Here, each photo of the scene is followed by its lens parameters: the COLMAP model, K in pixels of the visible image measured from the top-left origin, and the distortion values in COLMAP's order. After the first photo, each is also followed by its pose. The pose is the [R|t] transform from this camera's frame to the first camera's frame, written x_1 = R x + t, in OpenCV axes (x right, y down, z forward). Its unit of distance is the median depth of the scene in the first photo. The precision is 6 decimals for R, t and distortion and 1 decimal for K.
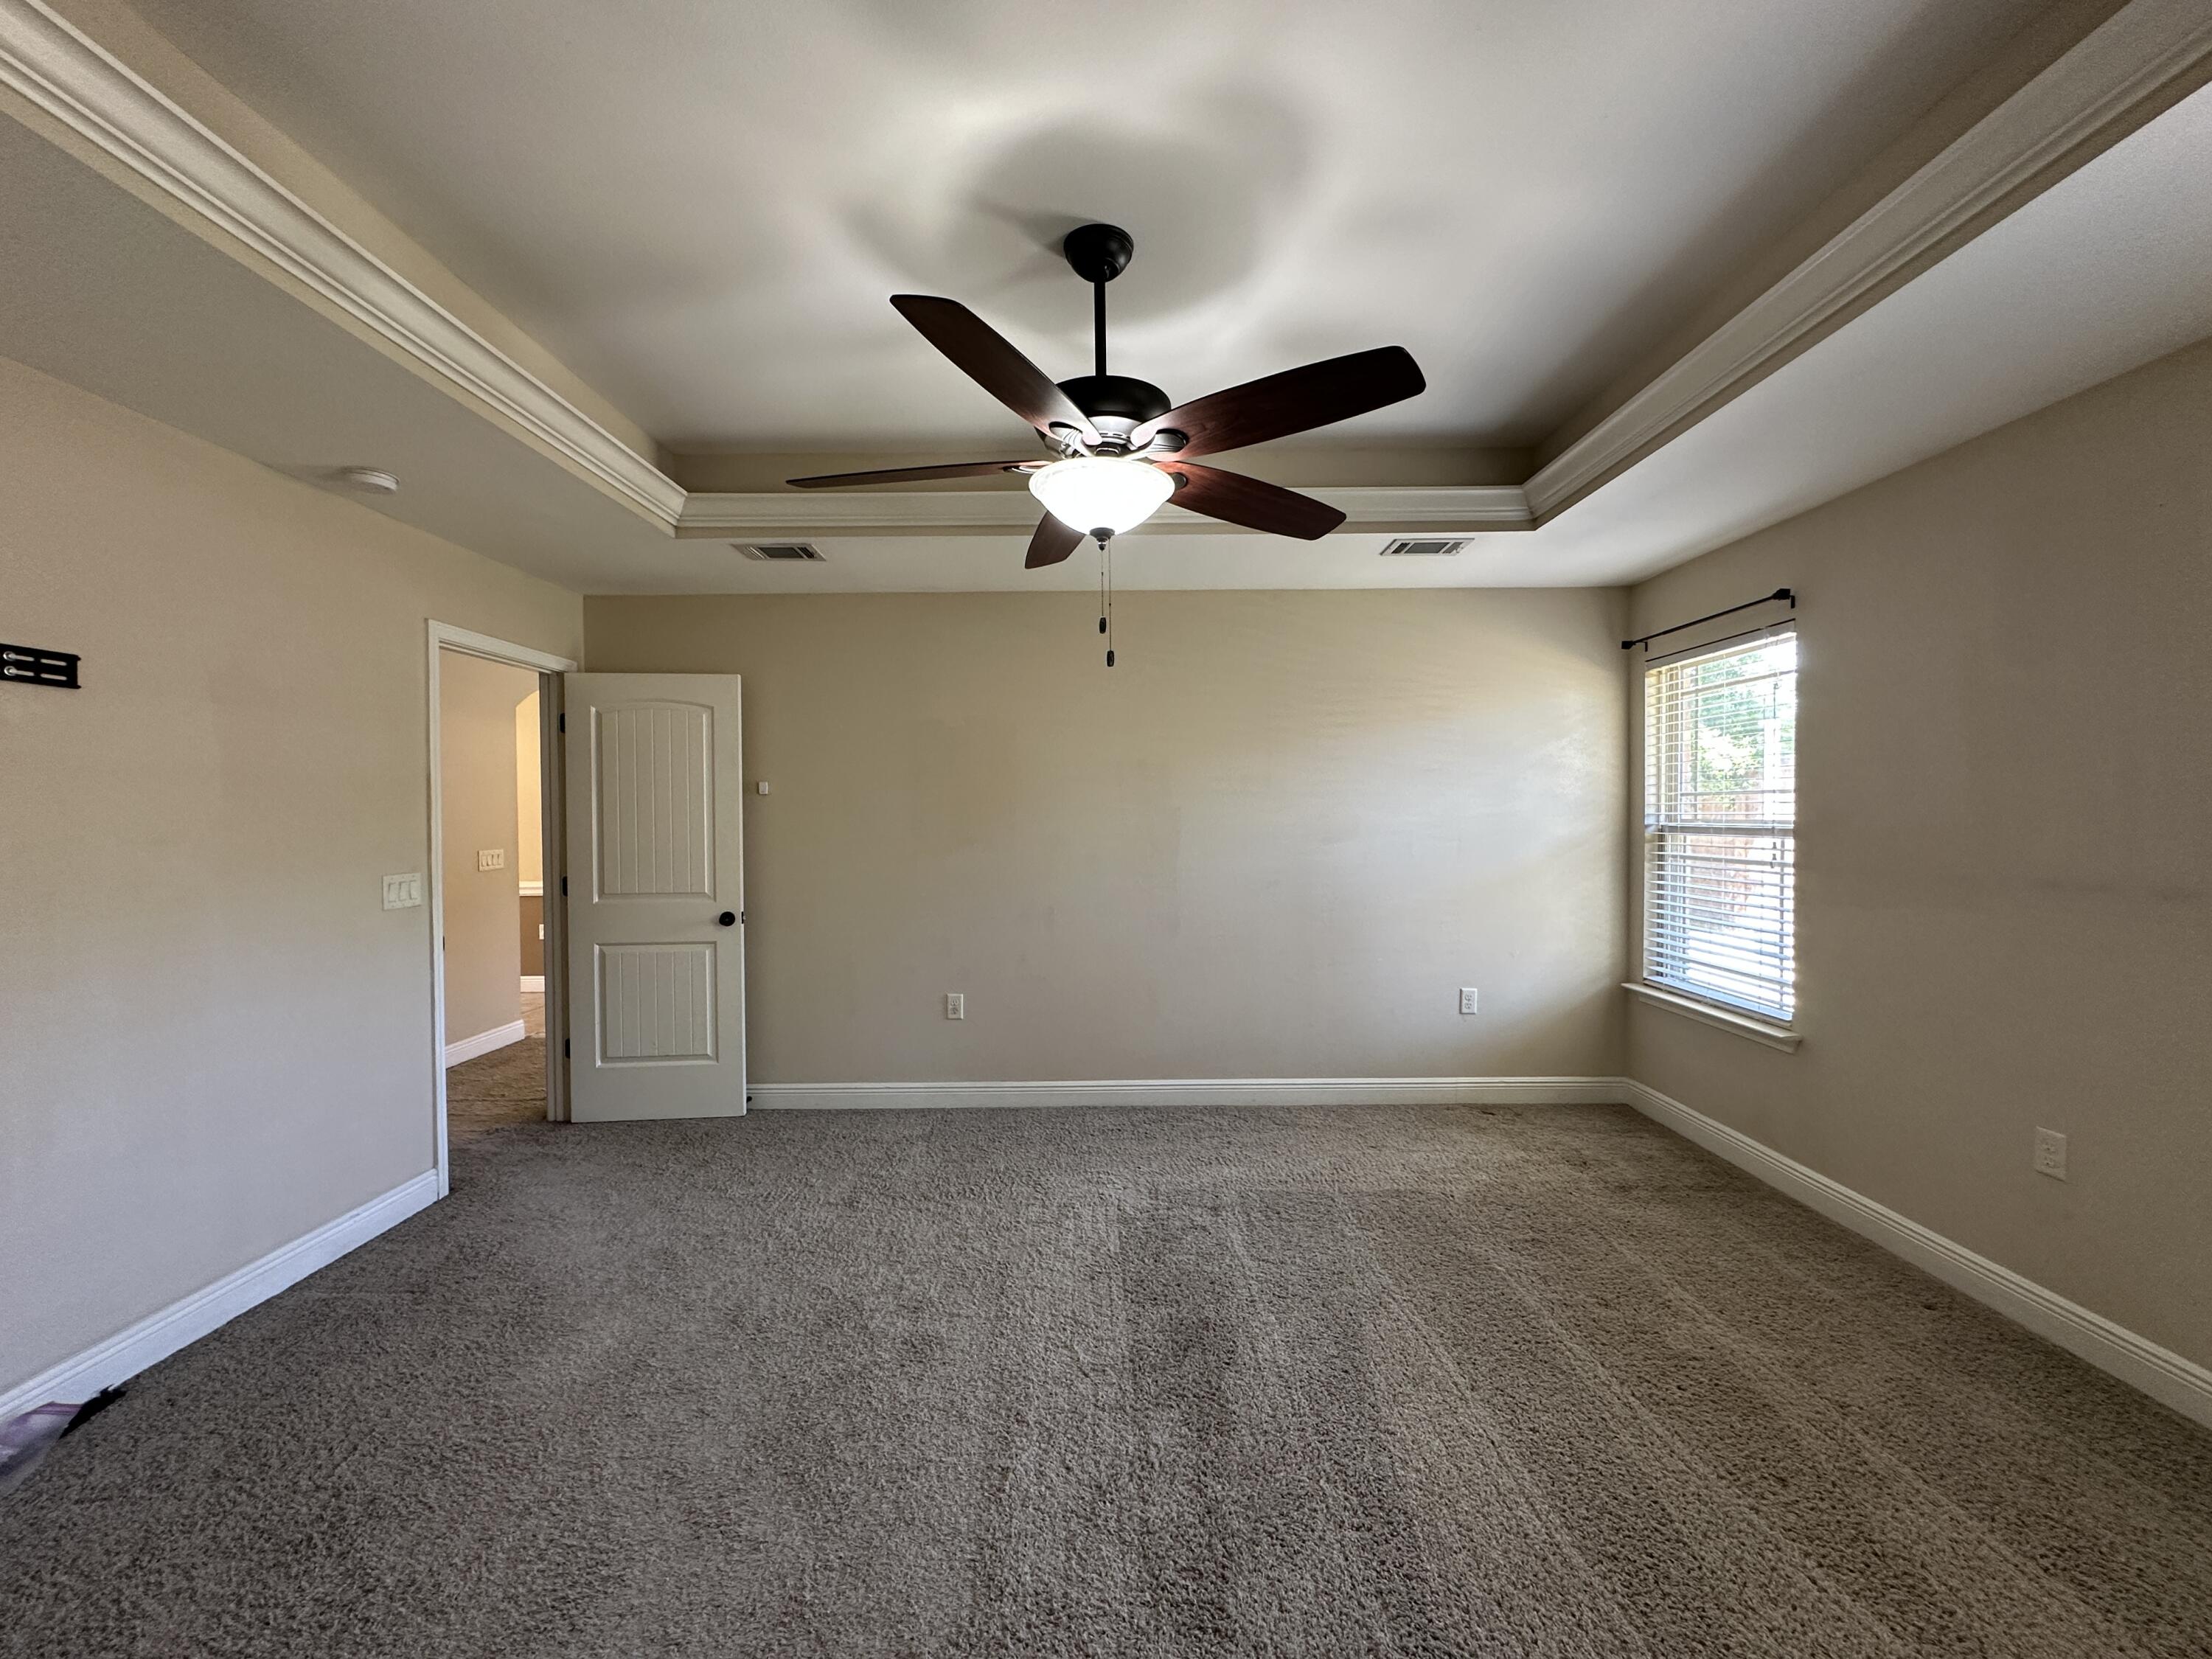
lens RADIAL K [[884.4, 0, 1103.5], [0, 884.4, 824.7], [0, 0, 1]] dist [-0.001435, 0.000604]
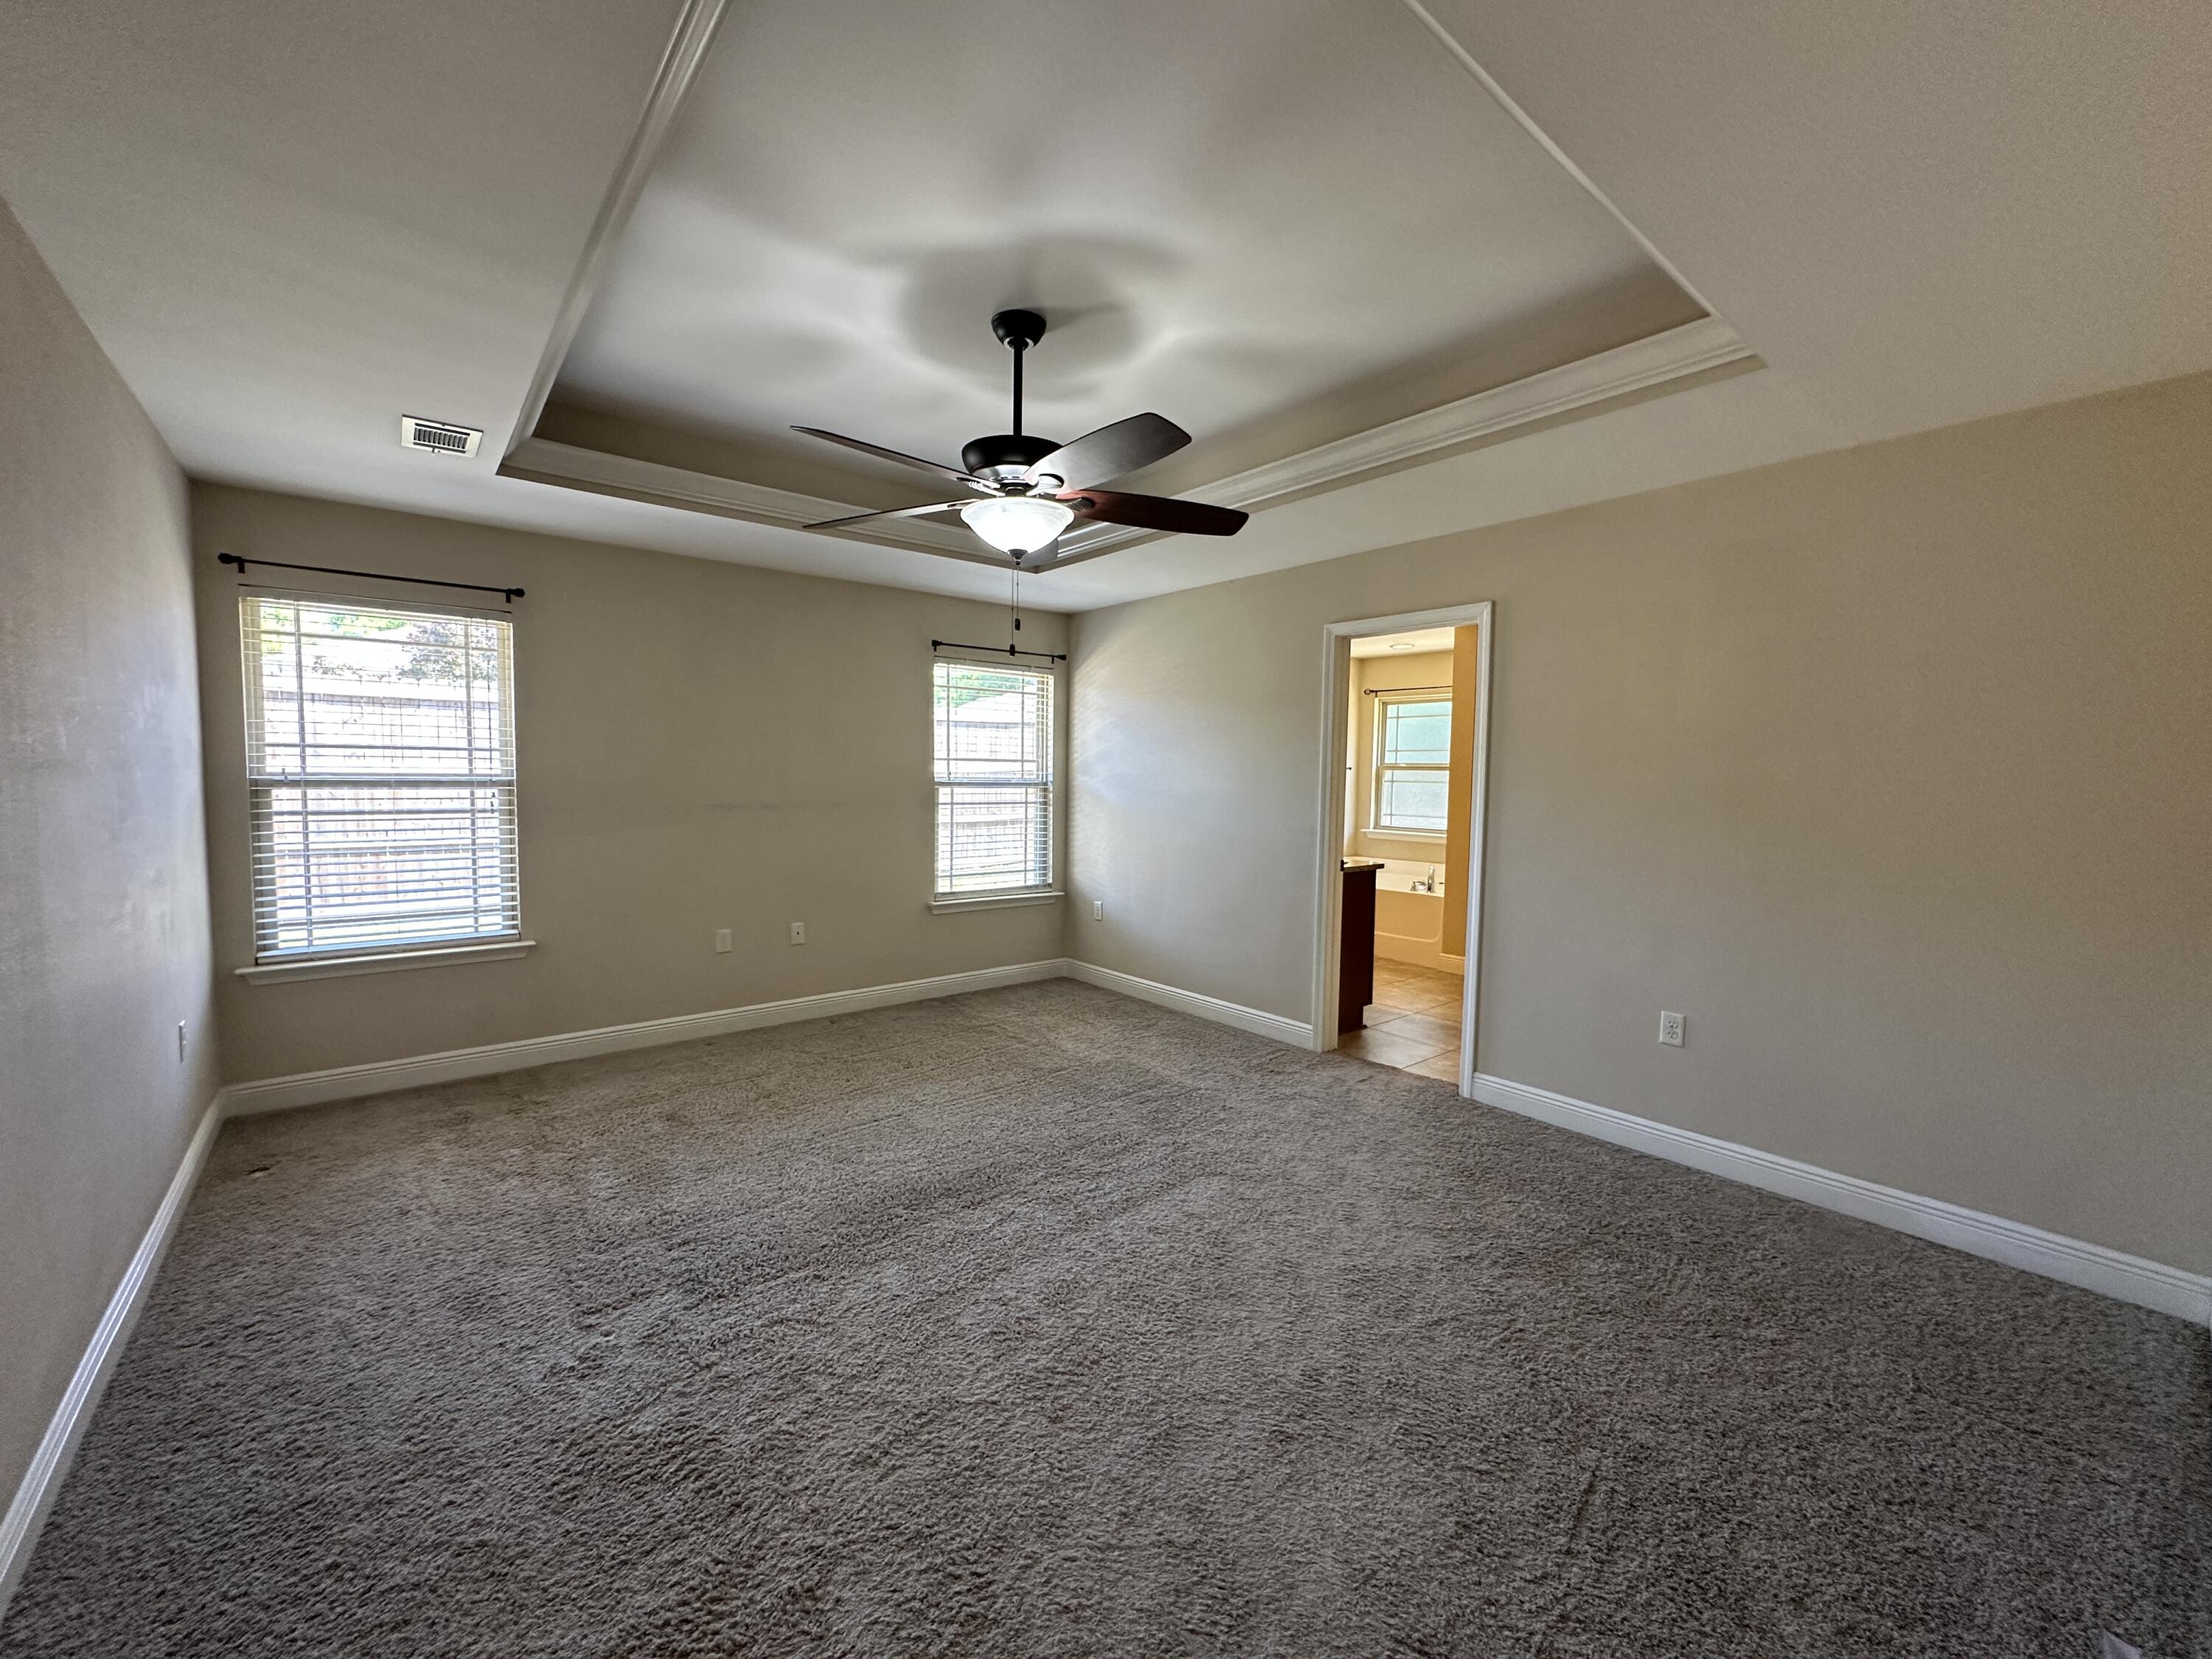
lens RADIAL K [[884.4, 0, 1112.9], [0, 884.4, 826.9], [0, 0, 1]] dist [-0.001435, 0.000604]
pose [[-0.638113, -0.055553, 0.767936, -0.737593], [-0.011219, 0.997959, 0.062870, -0.018443], [-0.769861, 0.031503, -0.637434, 1.161689]]
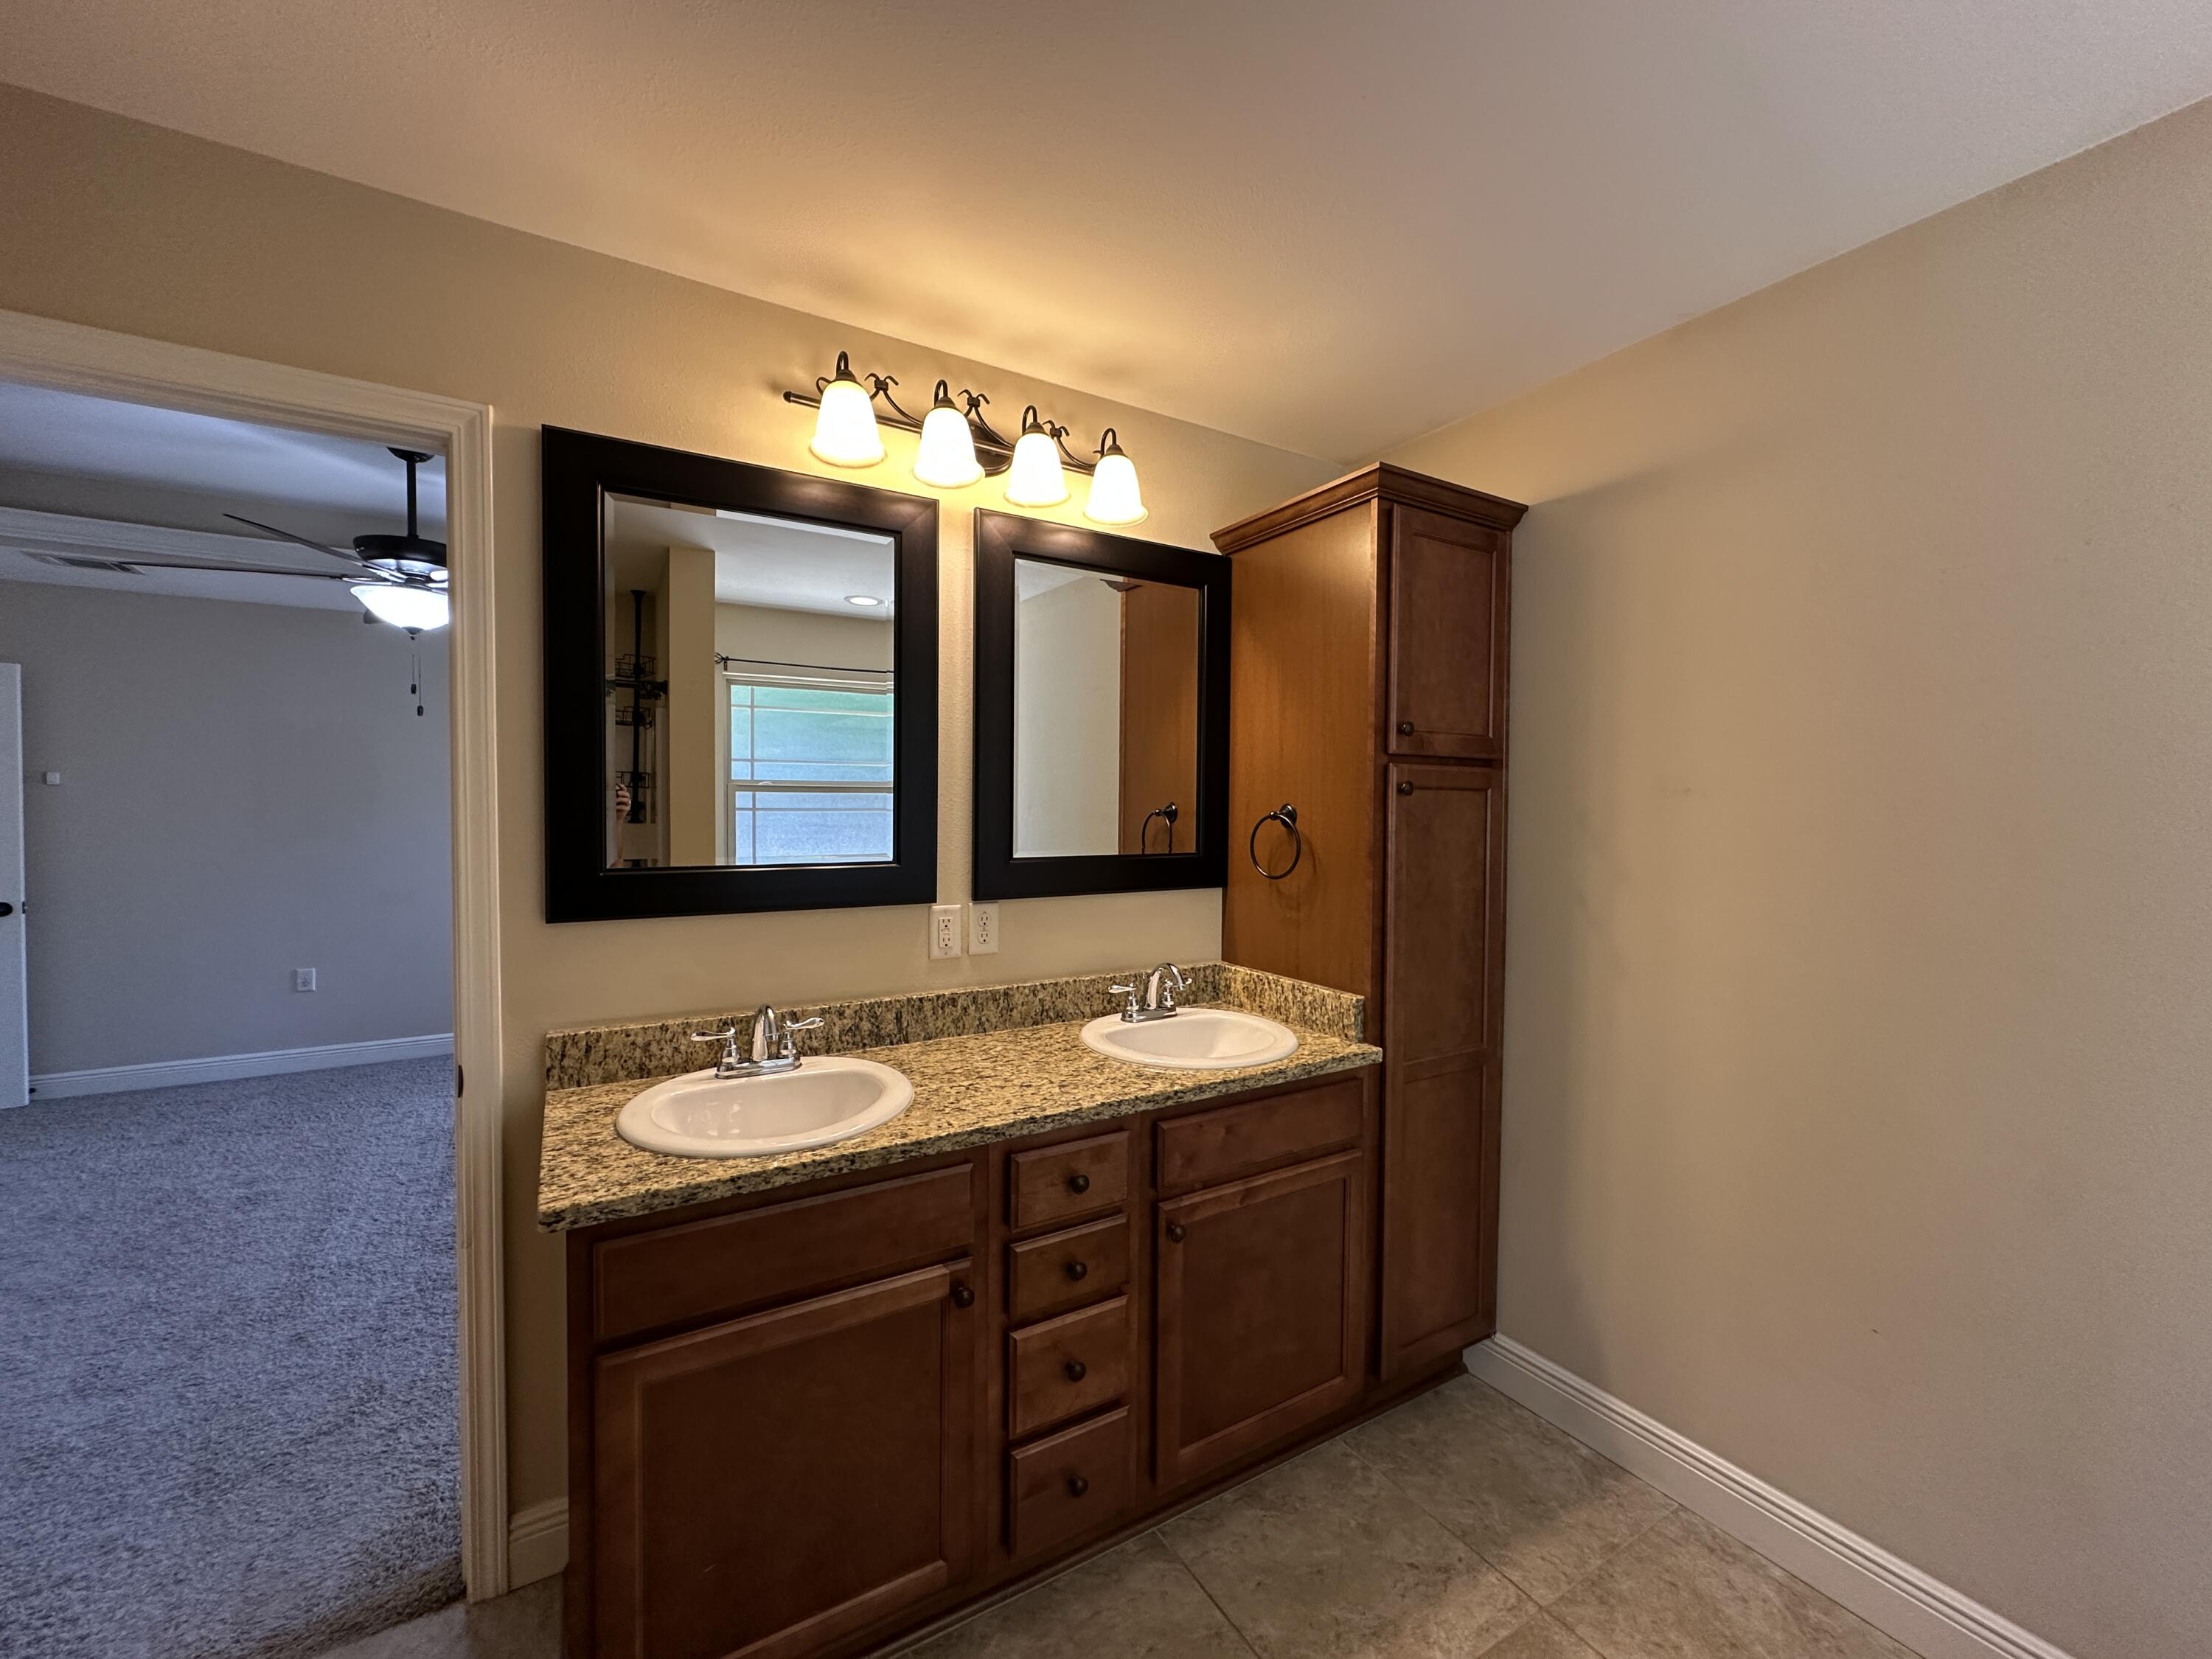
lens RADIAL K [[884.4, 0, 1100.5], [0, 884.4, 828.4], [0, 0, 1]] dist [-0.001435, 0.000604]
pose [[0.856935, 0.001750, 0.515421, 0.153208], [-0.008445, 0.999908, 0.010646, -0.007041], [-0.515355, -0.013475, 0.856871, -0.616942]]
